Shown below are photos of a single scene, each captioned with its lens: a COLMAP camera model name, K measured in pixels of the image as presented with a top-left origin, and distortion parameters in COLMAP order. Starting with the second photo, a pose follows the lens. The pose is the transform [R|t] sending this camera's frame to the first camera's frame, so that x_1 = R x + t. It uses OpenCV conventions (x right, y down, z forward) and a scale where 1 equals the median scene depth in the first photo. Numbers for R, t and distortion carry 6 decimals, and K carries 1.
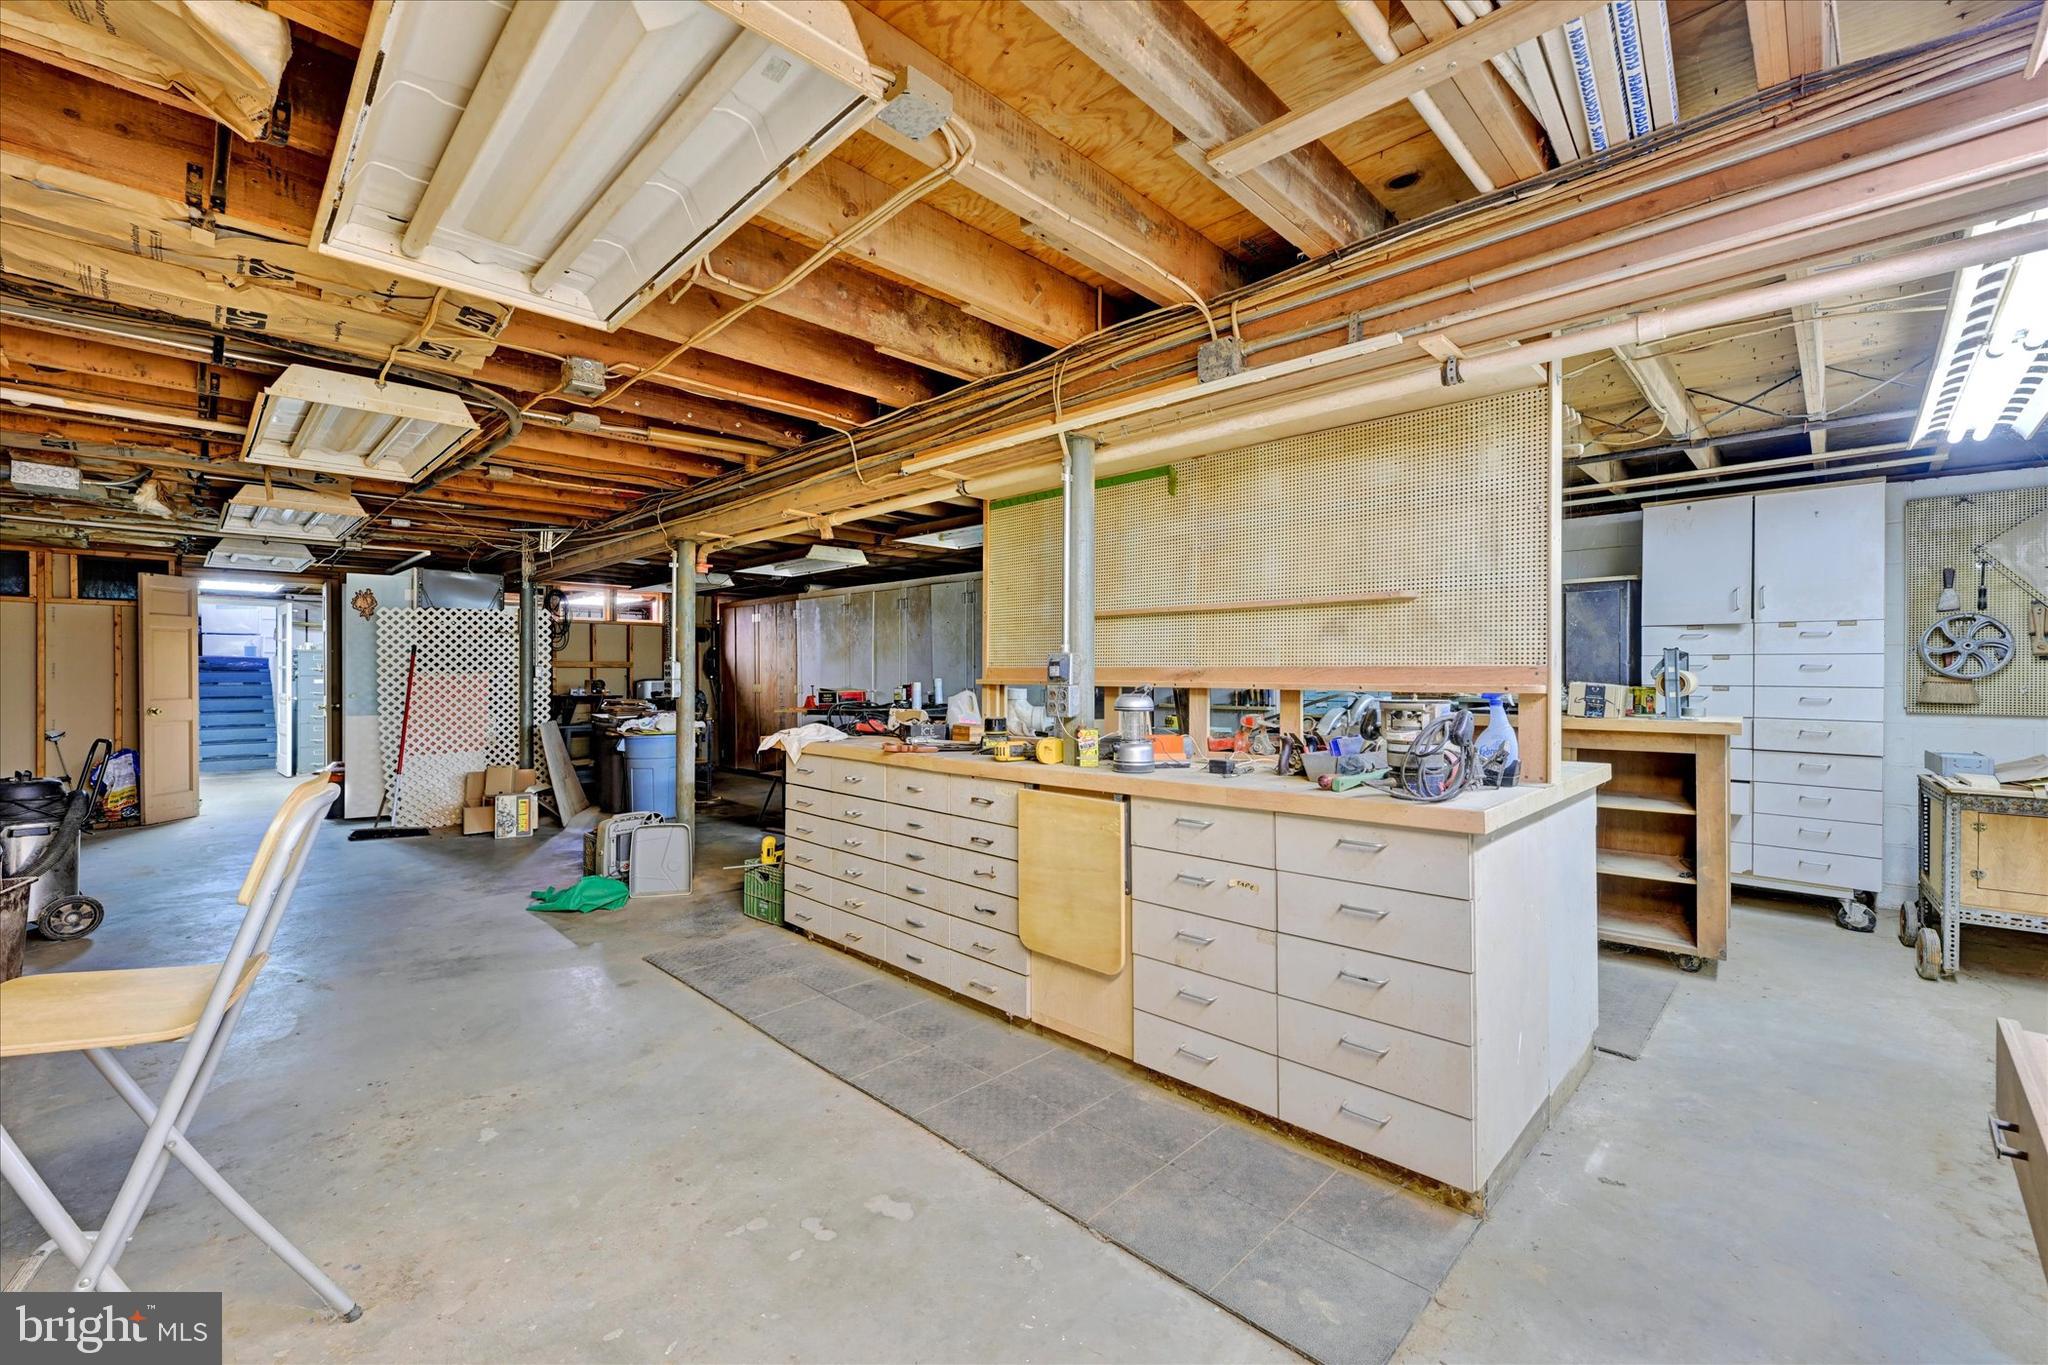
lens RADIAL K [[834.3, 0, 1030.0], [0, 834.3, 686.5], [0, 0, 1]] dist [-0.001687, 0.000225]
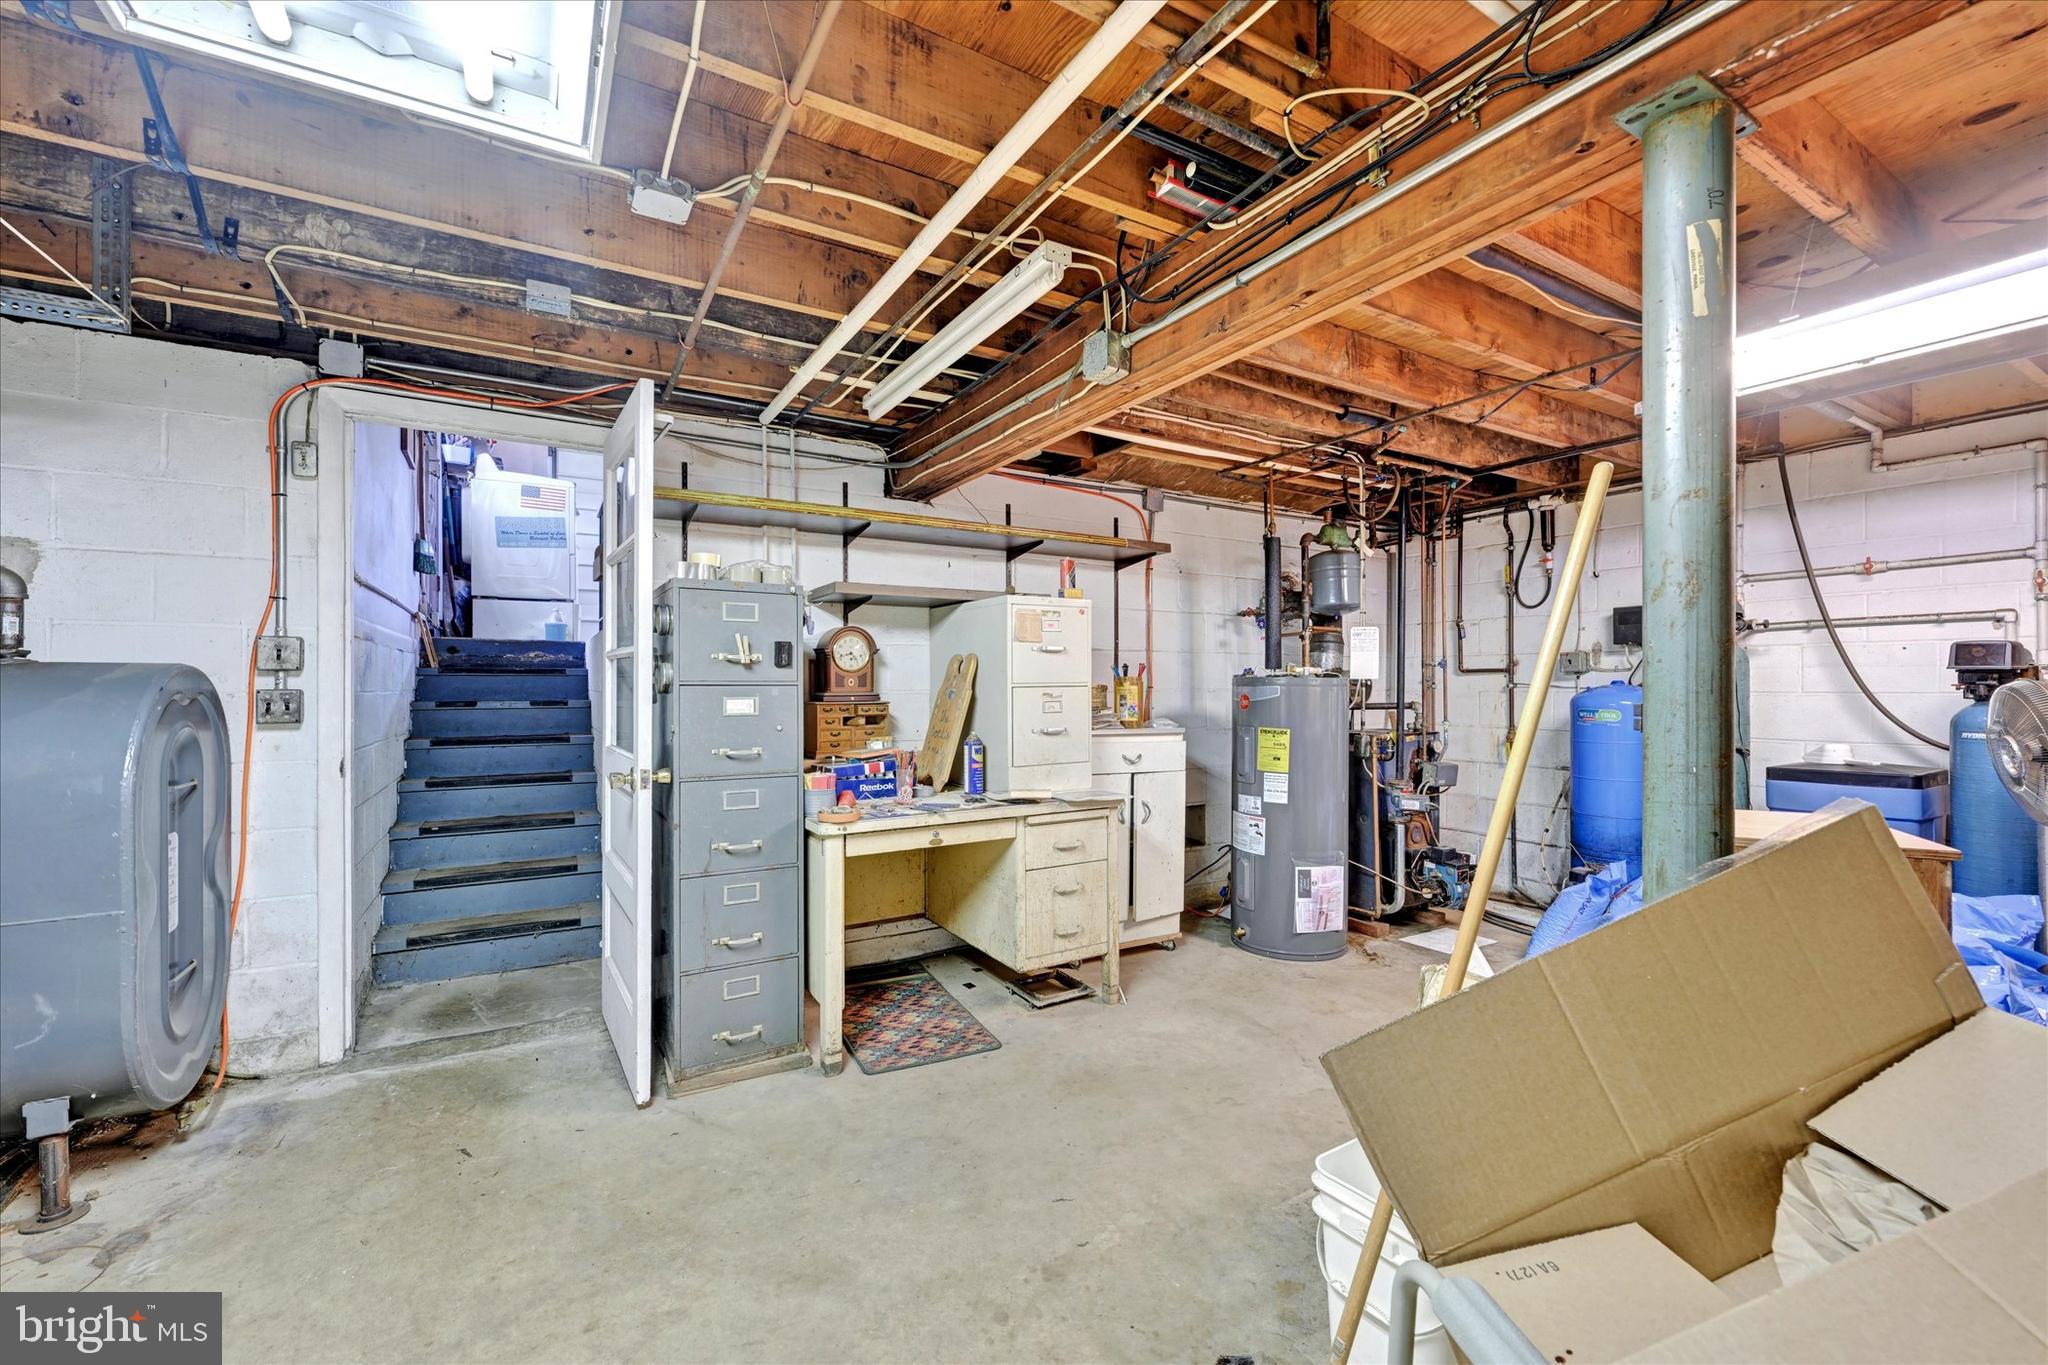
lens RADIAL K [[834.3, 0, 1019.3], [0, 834.3, 678.6], [0, 0, 1]] dist [-0.001687, 0.000225]
pose [[0.966202, 0.003719, -0.257759, -0.498570], [-0.006651, 0.999923, -0.010505, -0.009736], [0.257700, 0.011865, 0.966152, 0.545872]]
